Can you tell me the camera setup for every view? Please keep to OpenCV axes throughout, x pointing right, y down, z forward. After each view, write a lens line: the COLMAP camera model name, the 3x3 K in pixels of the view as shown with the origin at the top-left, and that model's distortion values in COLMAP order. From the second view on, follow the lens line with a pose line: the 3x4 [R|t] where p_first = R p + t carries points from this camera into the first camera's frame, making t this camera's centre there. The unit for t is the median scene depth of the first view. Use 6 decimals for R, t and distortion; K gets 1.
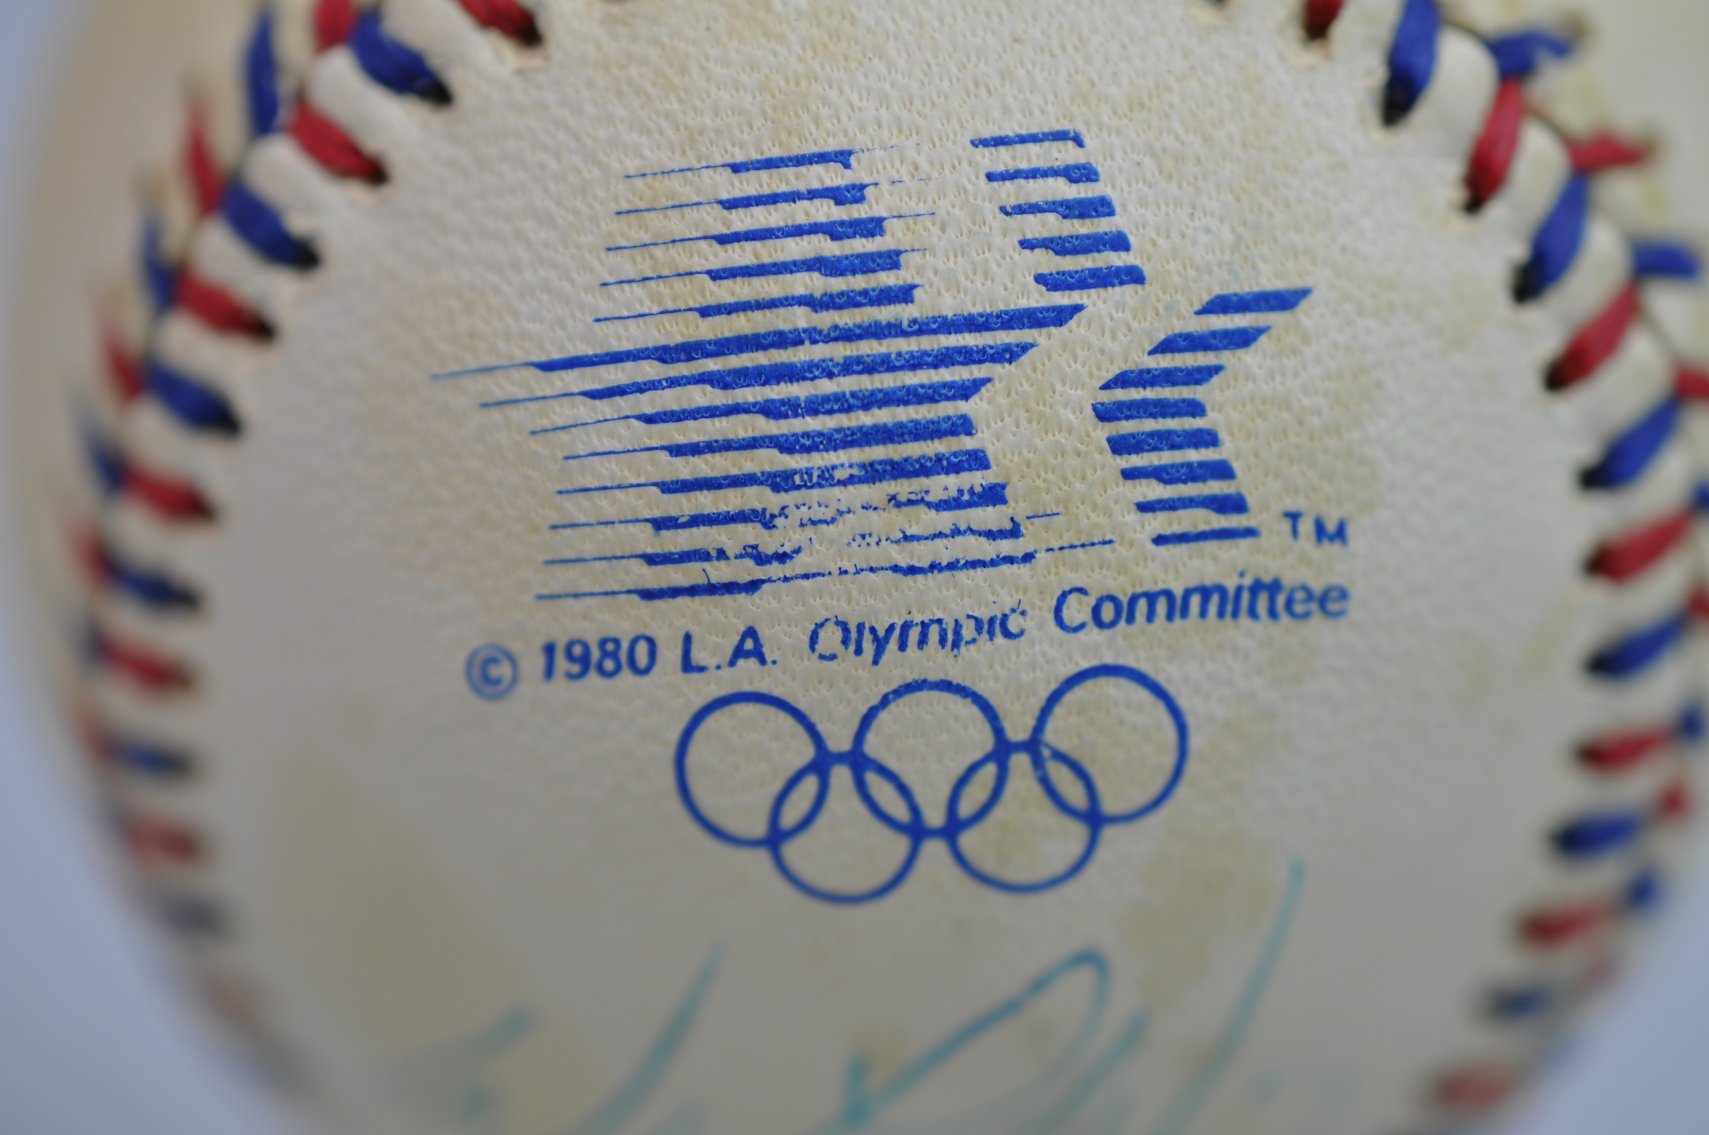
lens RADIAL K [[3021.0, 0, 854.5], [0, 3021.0, 567.5], [0, 0, 1]] dist [0.268265, 0.024954]
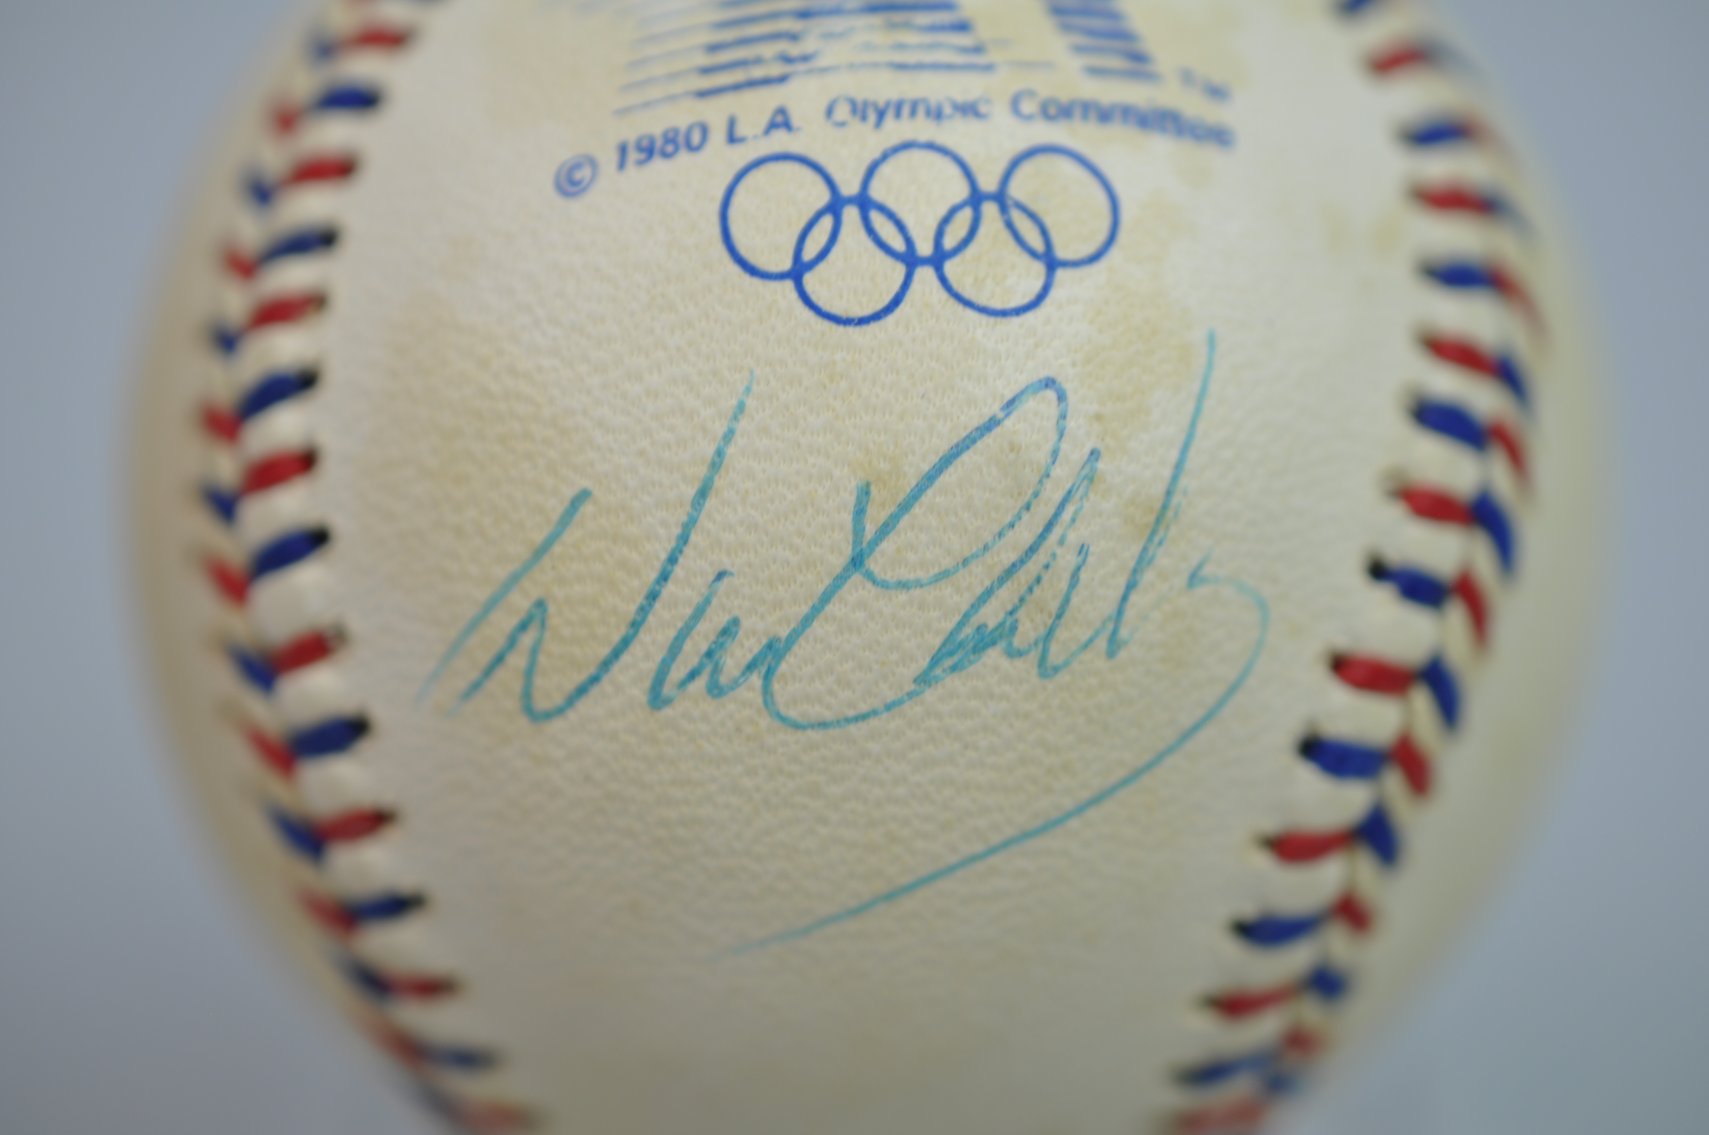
lens RADIAL K [[3021.0, 0, 854.5], [0, 3021.0, 567.5], [0, 0, 1]] dist [0.268265, 0.024954]
pose [[0.998853, 0.011135, 0.046573, -0.061373], [0.019368, 0.795554, -0.605573, 0.970665], [-0.043794, 0.605780, 0.794426, 0.075208]]
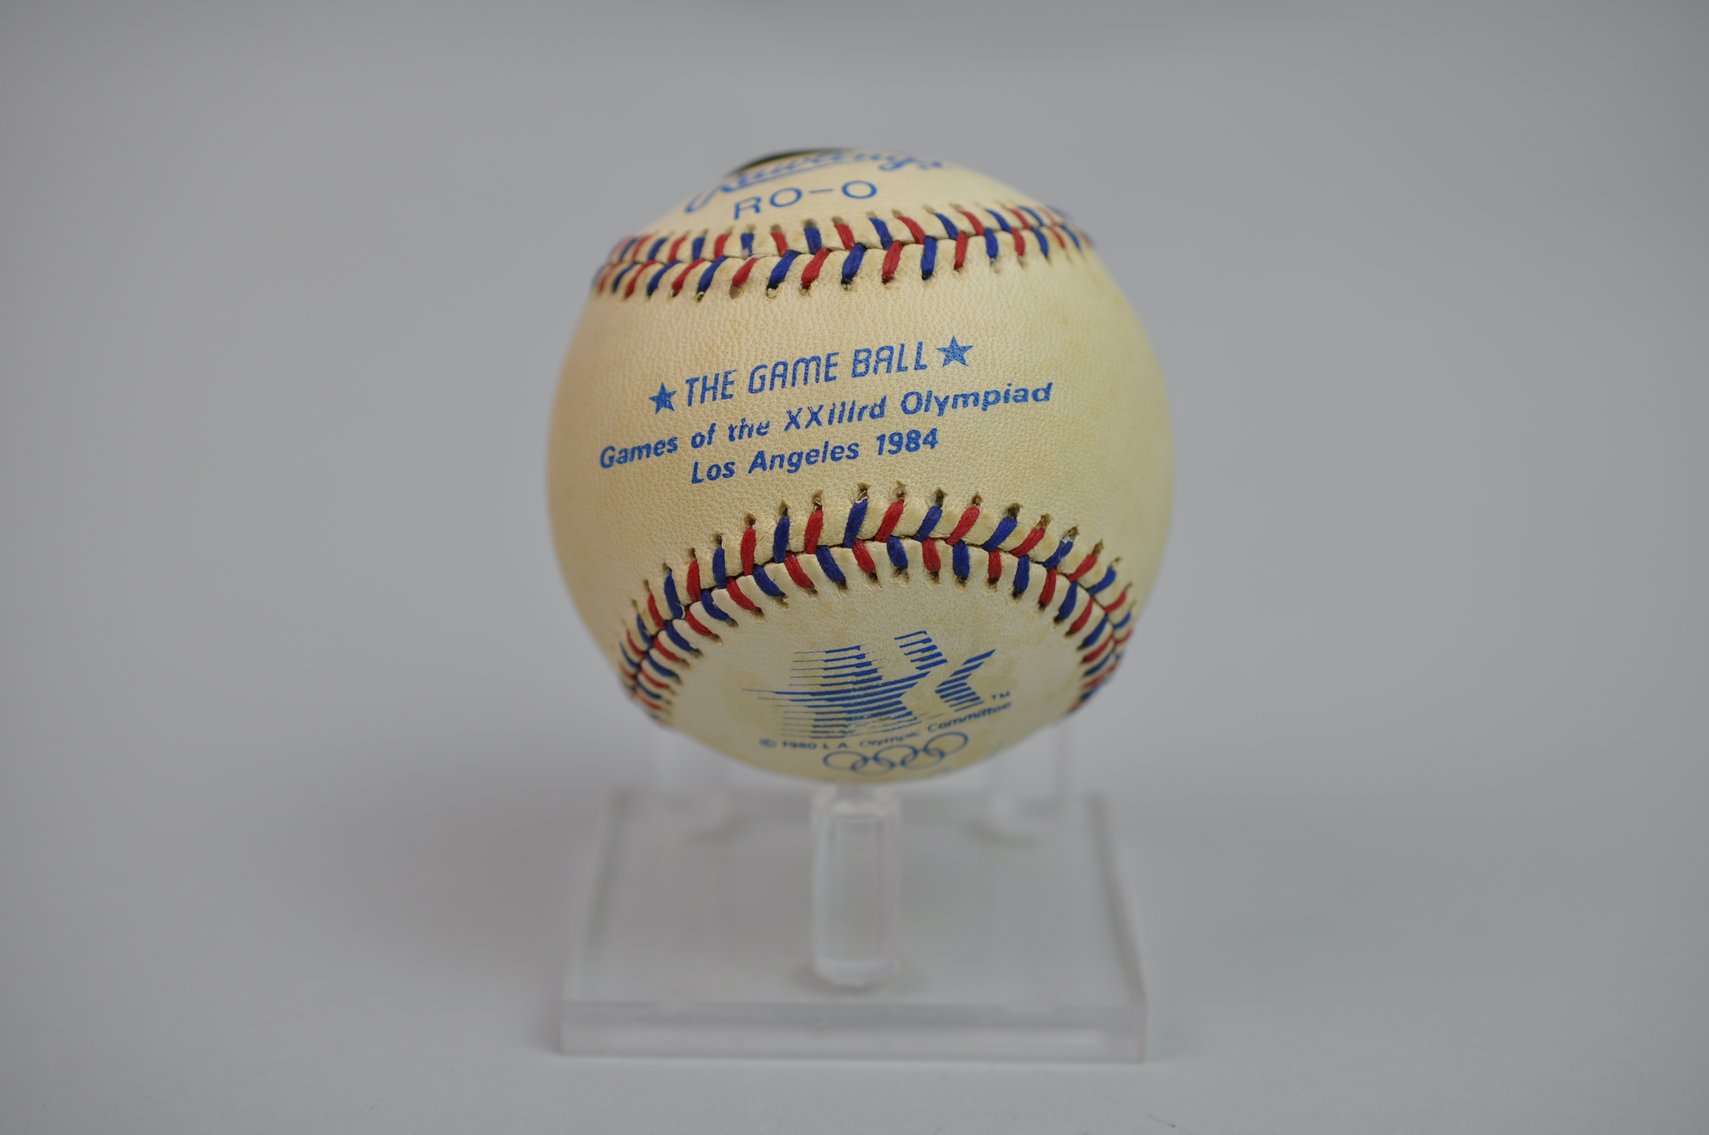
lens RADIAL K [[3021.0, 0, 854.5], [0, 3021.0, 567.5], [0, 0, 1]] dist [0.268265, 0.024954]
pose [[0.993477, -0.114008, -0.002571, 0.011528], [0.084540, 0.721187, 0.687563, -2.544542], [-0.076533, -0.683295, 0.726120, -1.419379]]
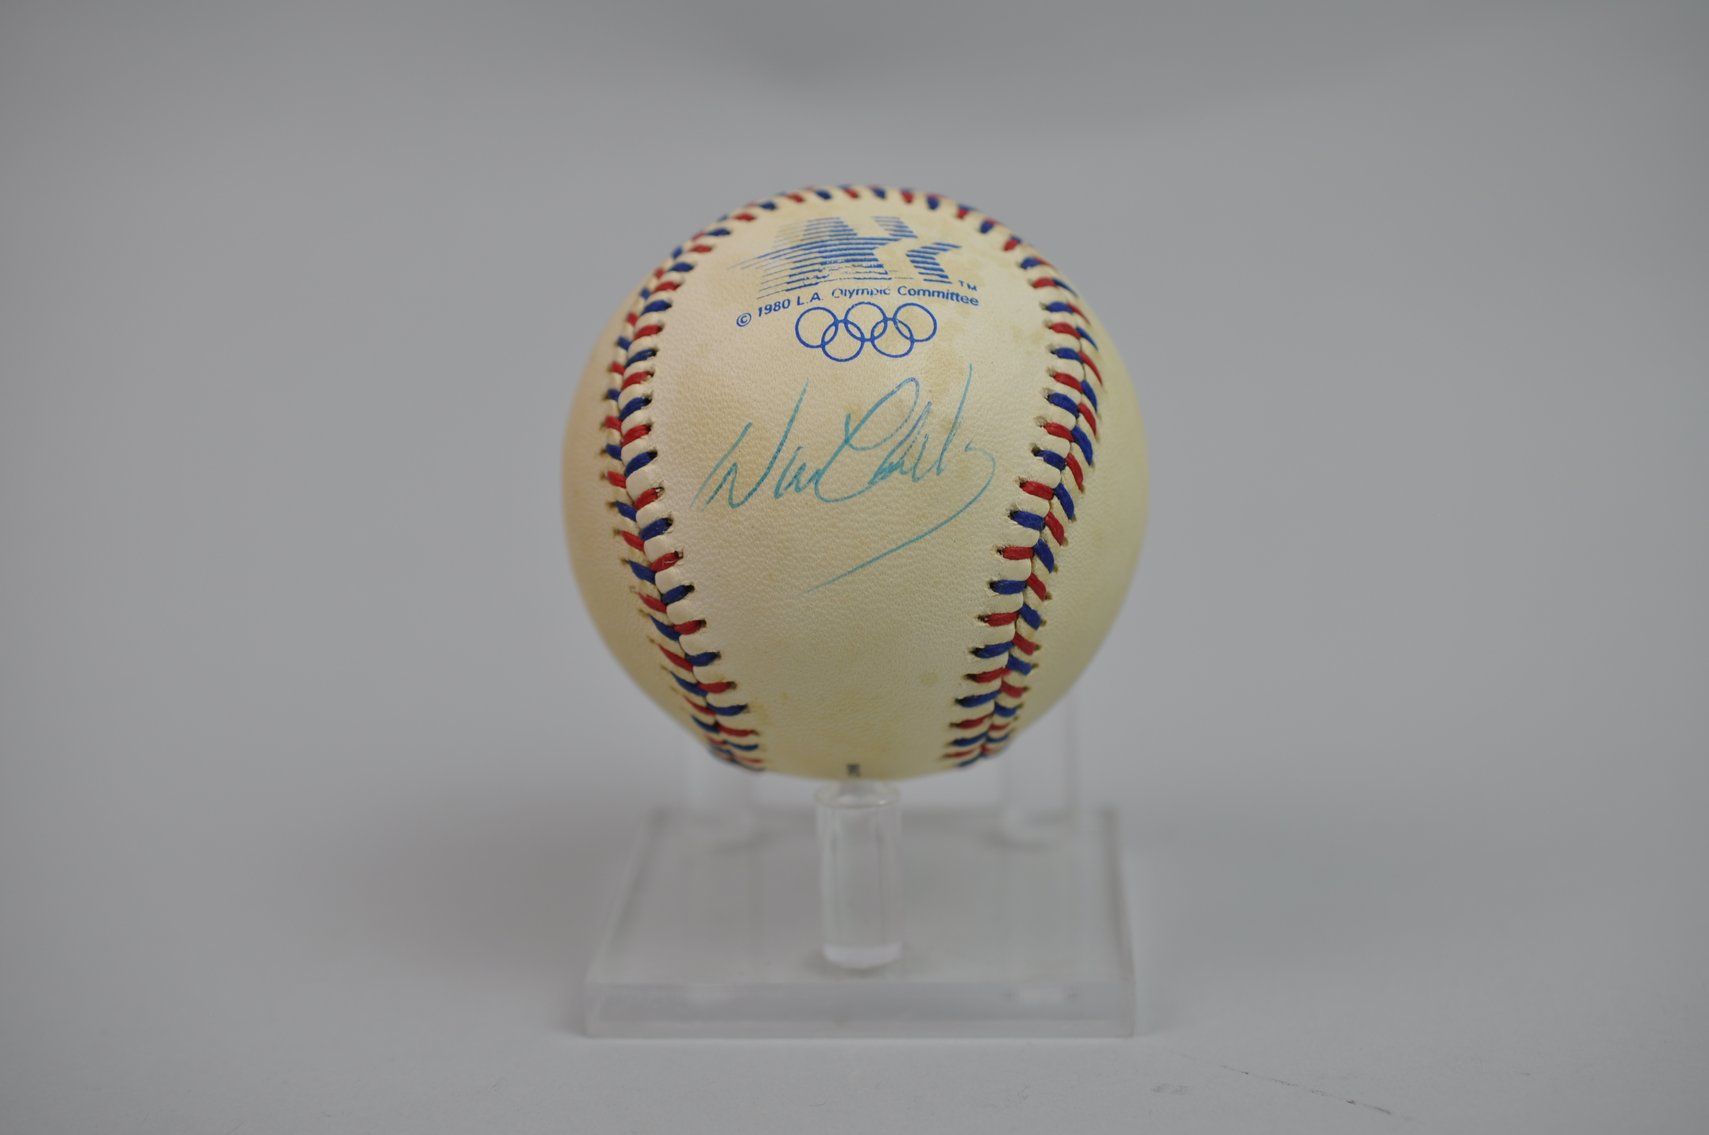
lens RADIAL K [[3021.0, 0, 854.5], [0, 3021.0, 567.5], [0, 0, 1]] dist [0.268265, 0.024954]
pose [[0.999409, -0.011138, 0.032531, -0.111112], [0.031793, 0.659660, -0.750892, 3.015806], [-0.013096, 0.751482, 0.659624, -1.188575]]
